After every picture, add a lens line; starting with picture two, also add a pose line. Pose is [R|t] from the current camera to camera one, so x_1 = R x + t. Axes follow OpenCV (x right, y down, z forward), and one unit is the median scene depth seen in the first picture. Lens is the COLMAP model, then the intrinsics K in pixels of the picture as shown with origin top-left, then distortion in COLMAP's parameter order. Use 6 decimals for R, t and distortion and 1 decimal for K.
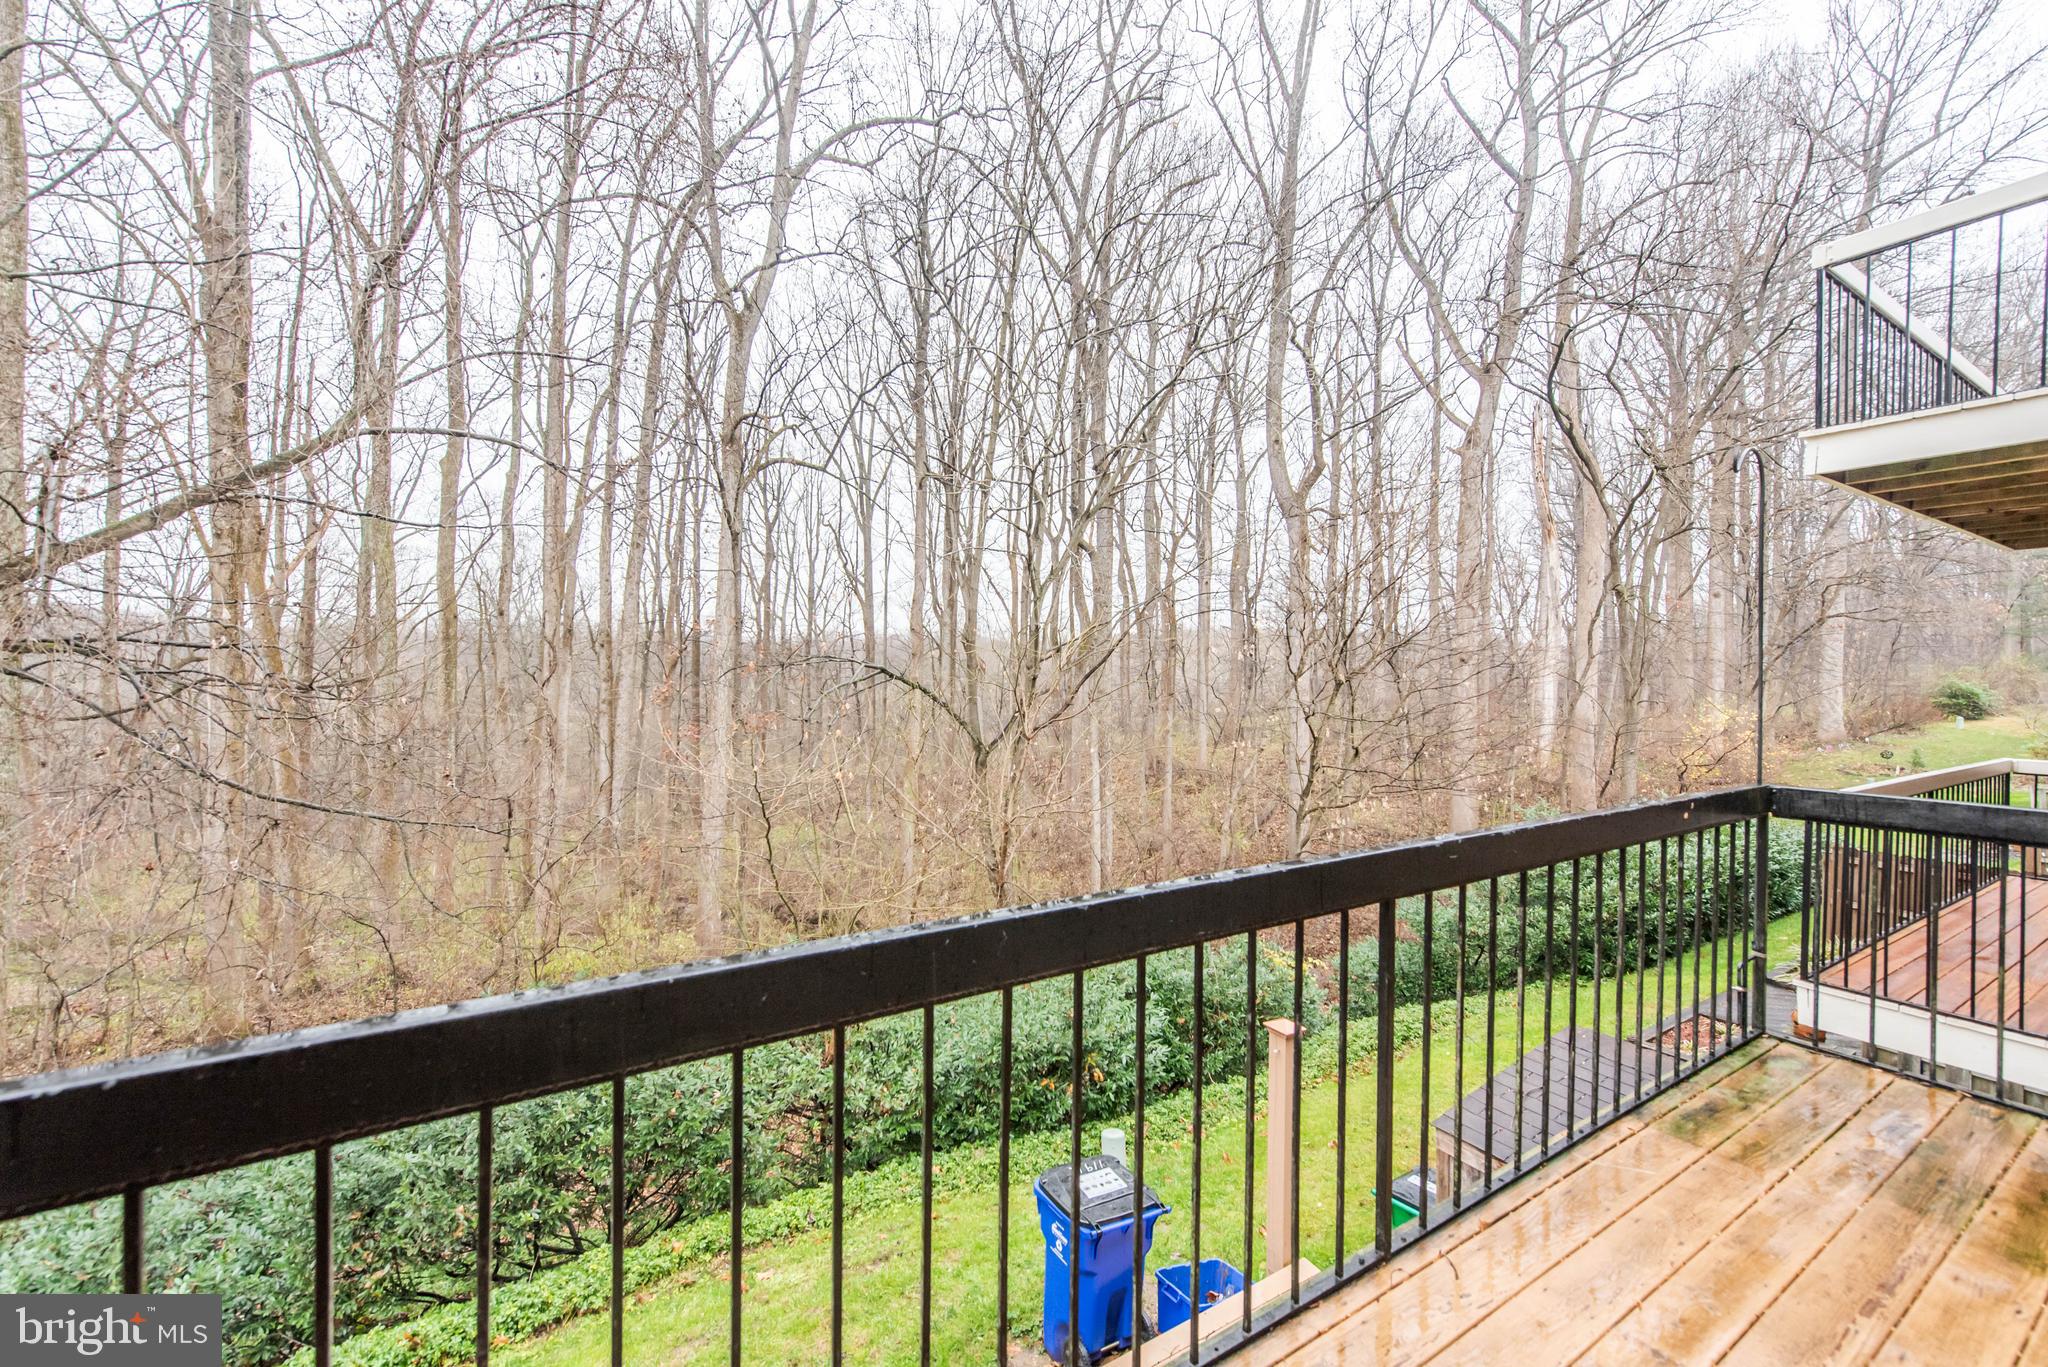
lens RADIAL K [[790.3, 0, 1026.4], [0, 790.3, 684.0], [0, 0, 1]] dist [0.021511, -0.008536]
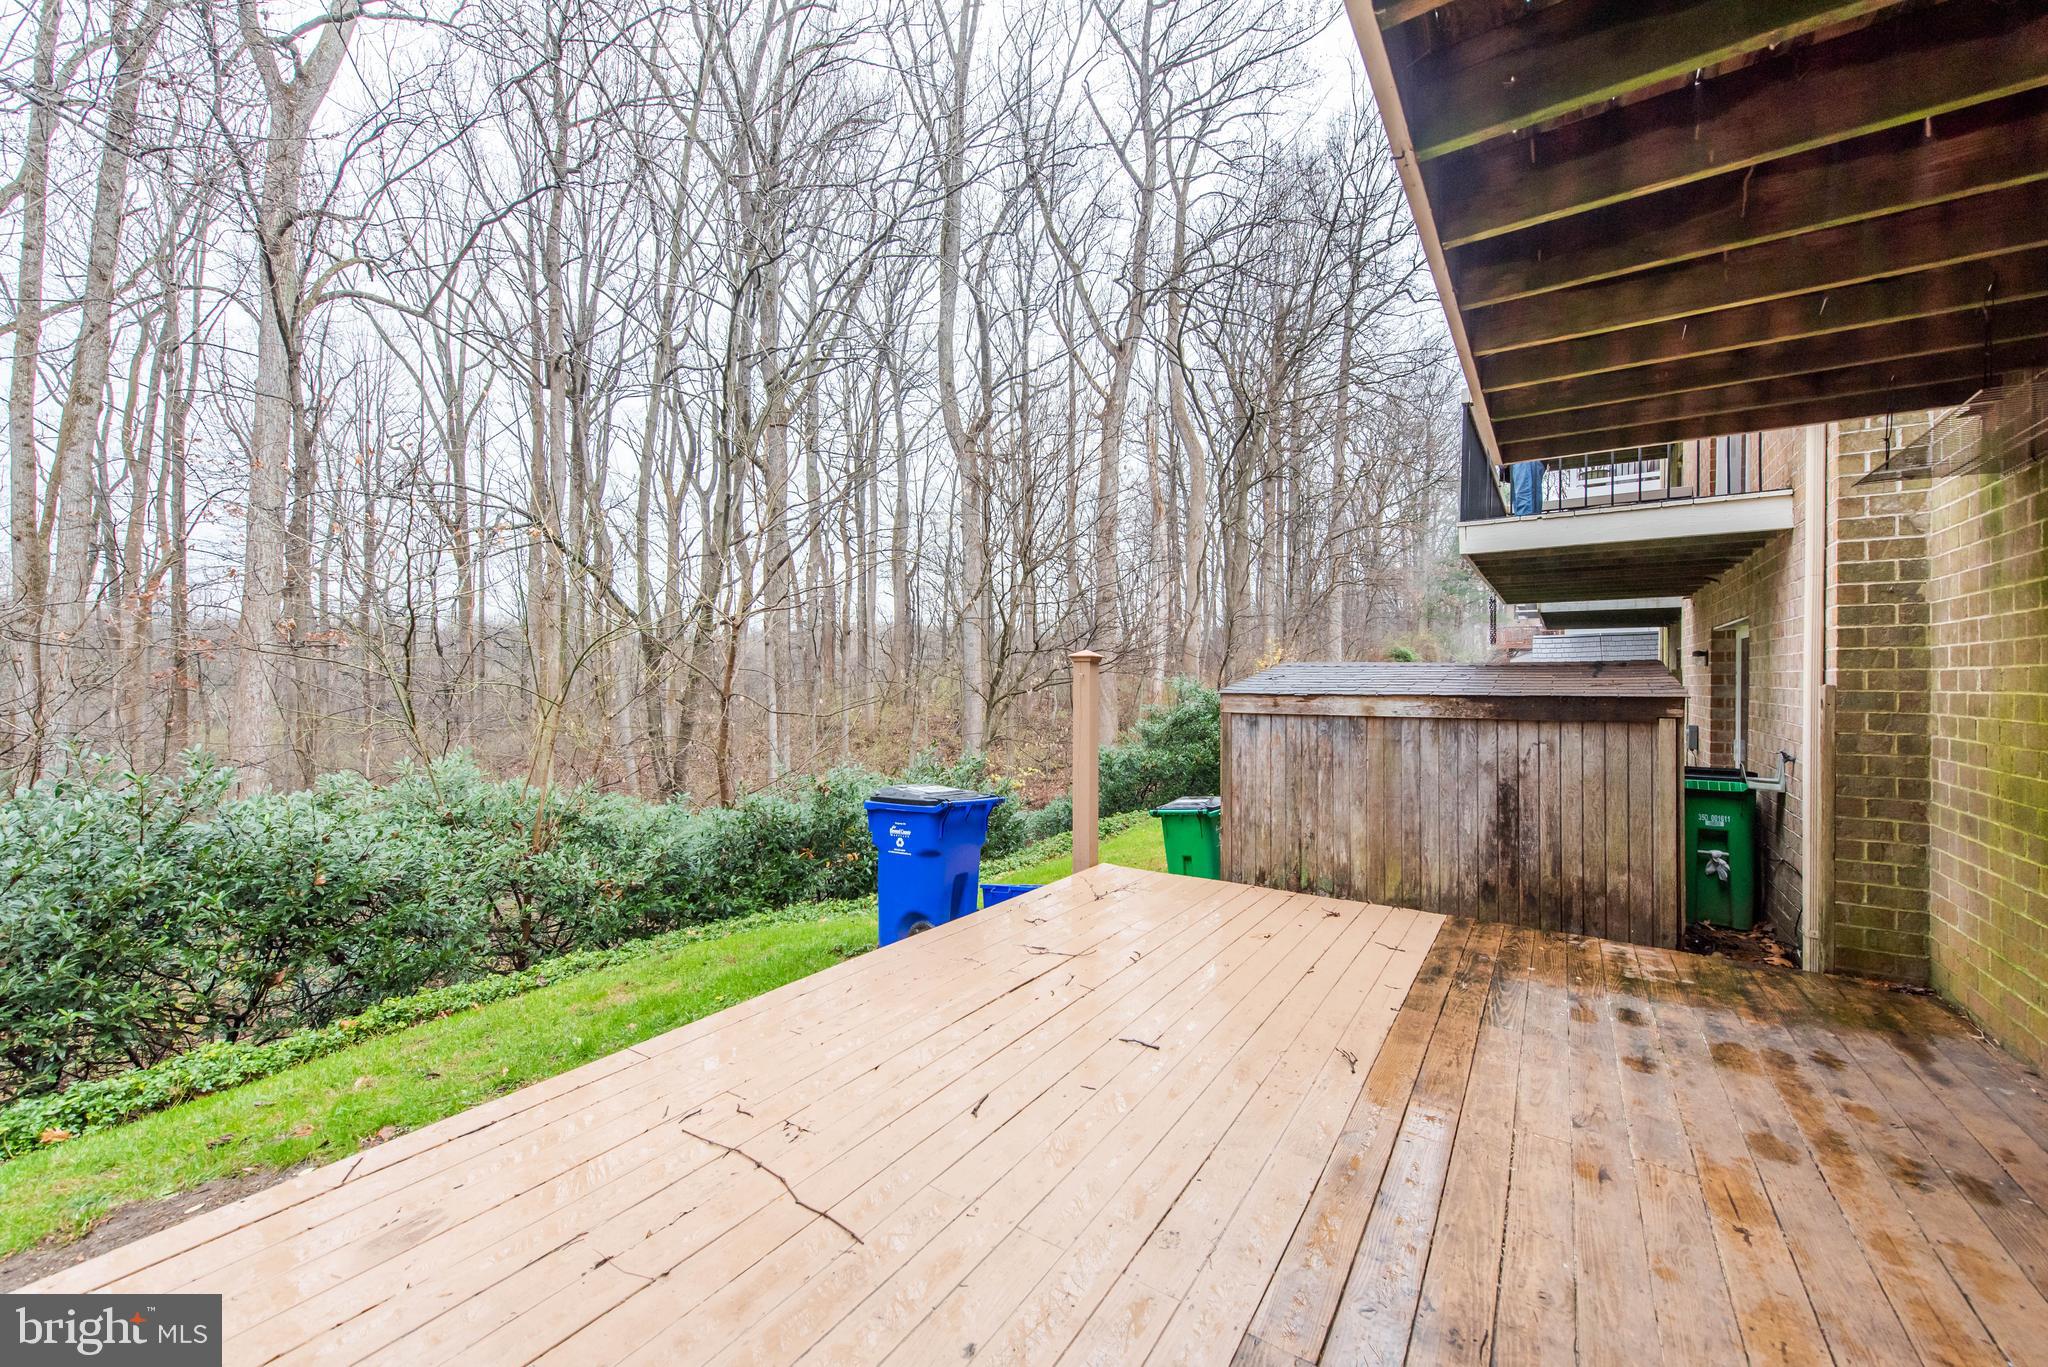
lens RADIAL K [[790.3, 0, 1026.4], [0, 790.3, 684.0], [0, 0, 1]] dist [0.021511, -0.008536]
pose [[0.906755, -0.011738, 0.421495, -0.040636], [0.012047, 0.999926, 0.001929, 0.092936], [-0.421486, 0.003329, 0.906829, 0.009677]]
